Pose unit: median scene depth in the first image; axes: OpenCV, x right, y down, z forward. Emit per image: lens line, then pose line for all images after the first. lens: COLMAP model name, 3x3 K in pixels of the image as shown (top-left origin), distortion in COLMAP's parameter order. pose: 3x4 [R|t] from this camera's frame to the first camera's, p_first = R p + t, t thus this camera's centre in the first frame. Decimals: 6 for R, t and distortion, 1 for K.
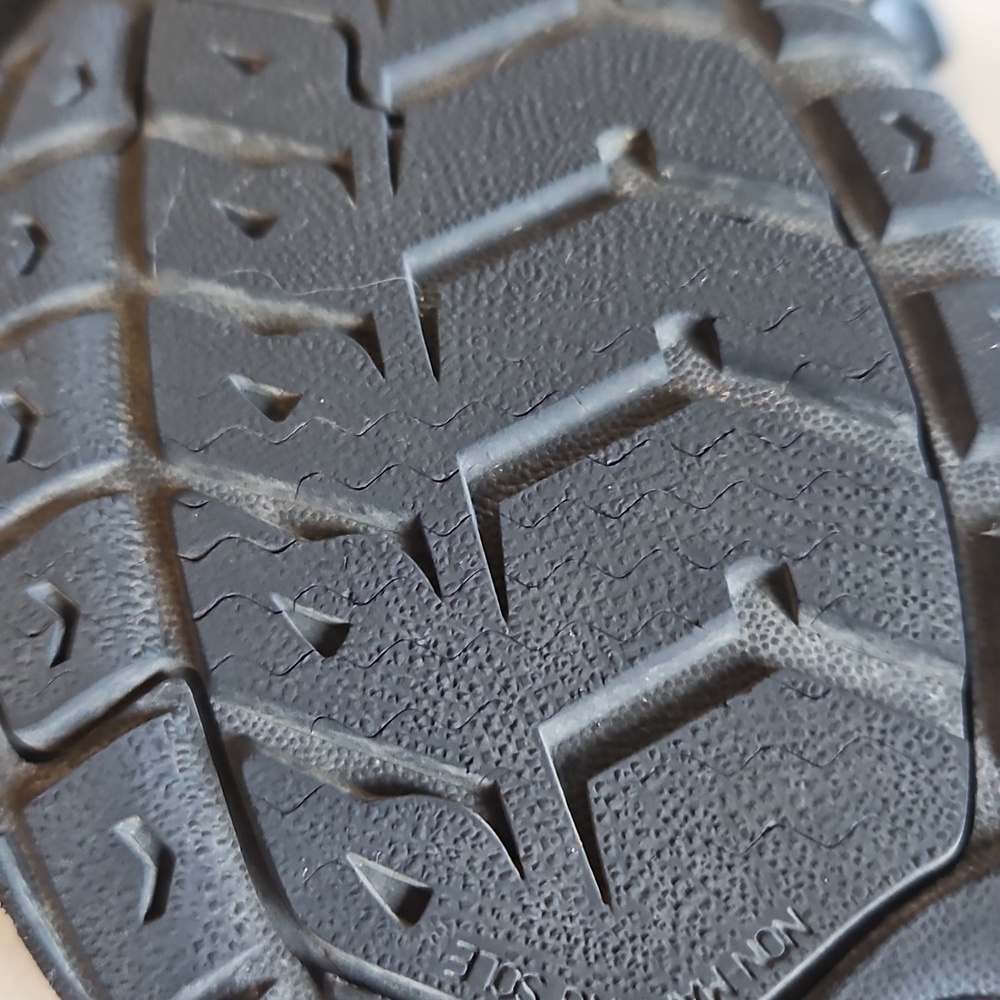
lens RADIAL K [[1348.7, 0, 500.0], [0, 1348.7, 480.1], [0, 0, 1]] dist [0.025499, -0.092813]
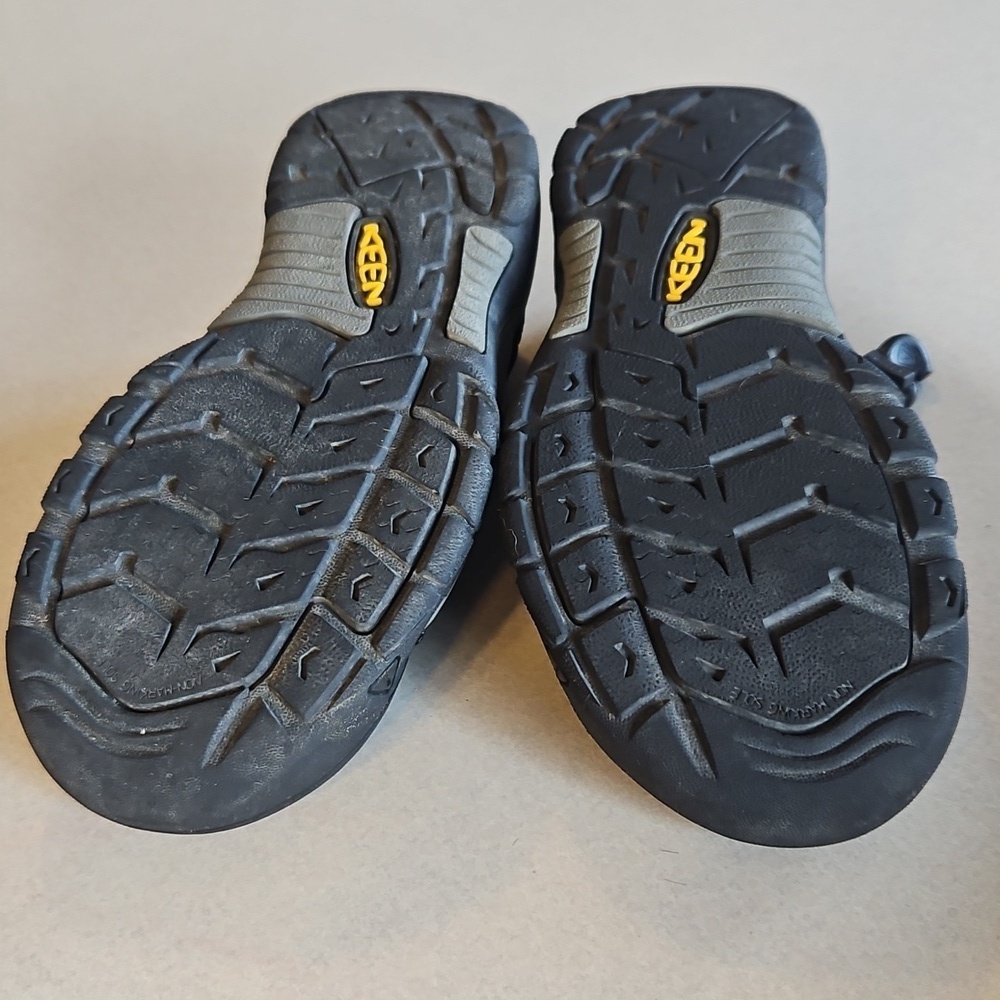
lens RADIAL K [[1348.7, 0, 500.0], [0, 1348.7, 480.1], [0, 0, 1]] dist [0.025499, -0.092813]
pose [[0.997371, 0.058869, -0.042265, -0.418374], [-0.064265, 0.988009, -0.140388, 0.319761], [0.033493, 0.142735, 0.989194, -1.888527]]
